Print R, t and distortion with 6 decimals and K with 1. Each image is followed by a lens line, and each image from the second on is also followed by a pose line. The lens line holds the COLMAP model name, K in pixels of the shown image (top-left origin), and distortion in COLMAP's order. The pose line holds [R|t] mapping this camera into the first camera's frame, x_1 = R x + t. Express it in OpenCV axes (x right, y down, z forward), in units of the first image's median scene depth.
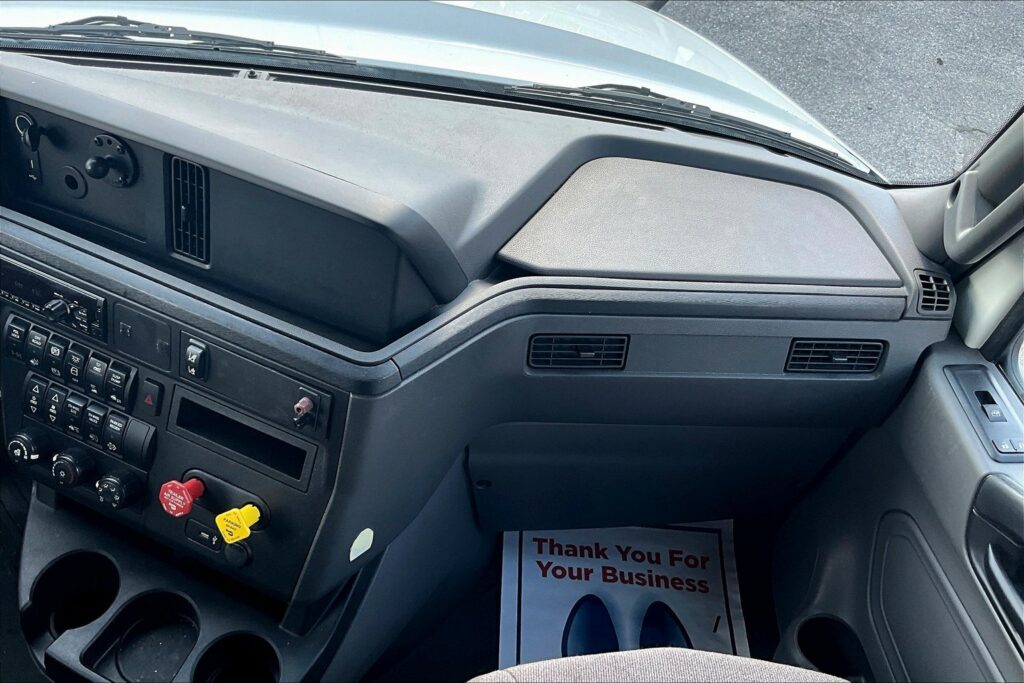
lens RADIAL K [[855.9, 0, 512.0], [0, 855.9, 341.5], [0, 0, 1]] dist [0.110425, -0.237946]
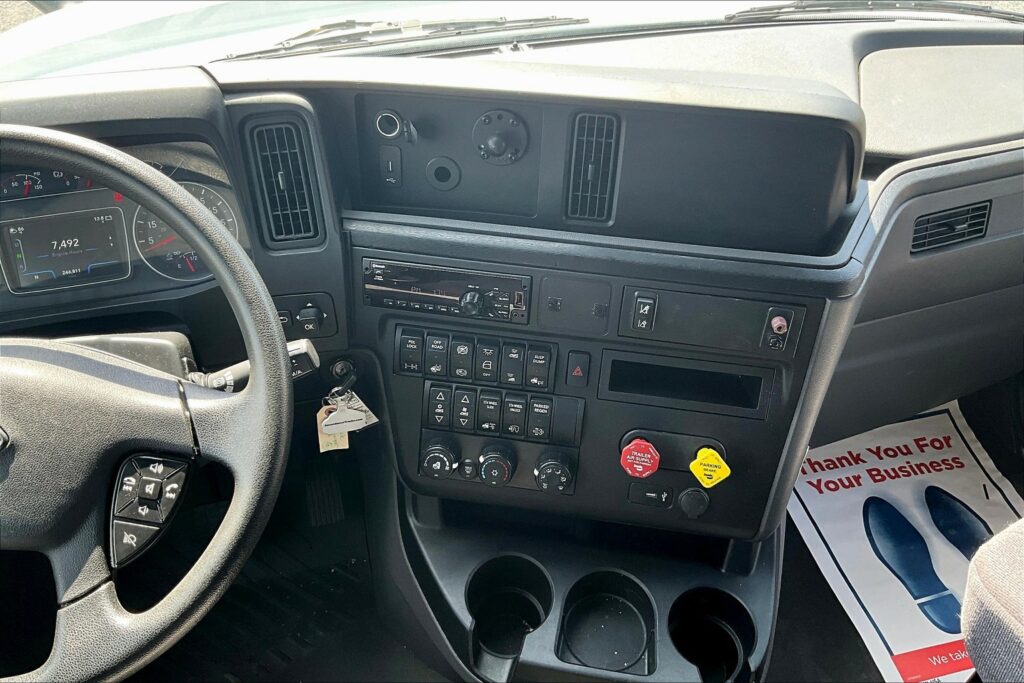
lens RADIAL K [[858.1, 0, 516.8], [0, 858.1, 339.8], [0, 0, 1]] dist [0.113590, -0.259553]
pose [[0.961600, -0.243822, 0.126005, -0.566658], [0.245686, 0.969349, 0.000767, 0.013852], [-0.122330, 0.030220, 0.992029, 0.040197]]
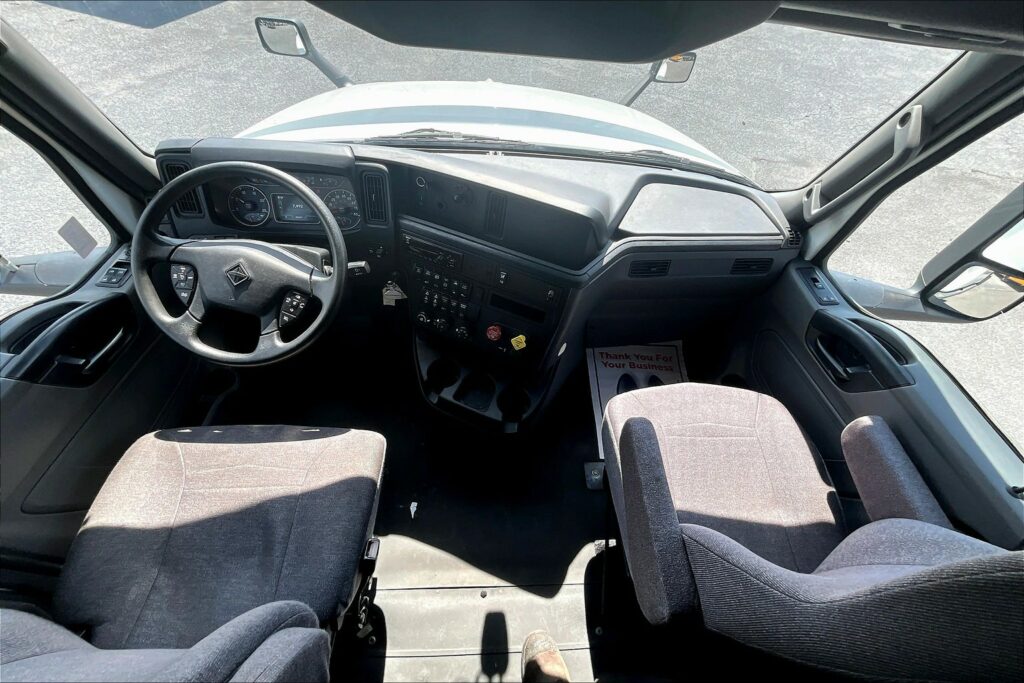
lens RADIAL K [[416.8, 0, 515.2], [0, 416.8, 340.6], [0, 0, 1]] dist [-0.001491, 0.000321]
pose [[0.999085, -0.042383, -0.005680, -0.295465], [0.042752, 0.987146, 0.153997, 0.015953], [-0.000920, -0.154099, 0.988055, -0.189730]]
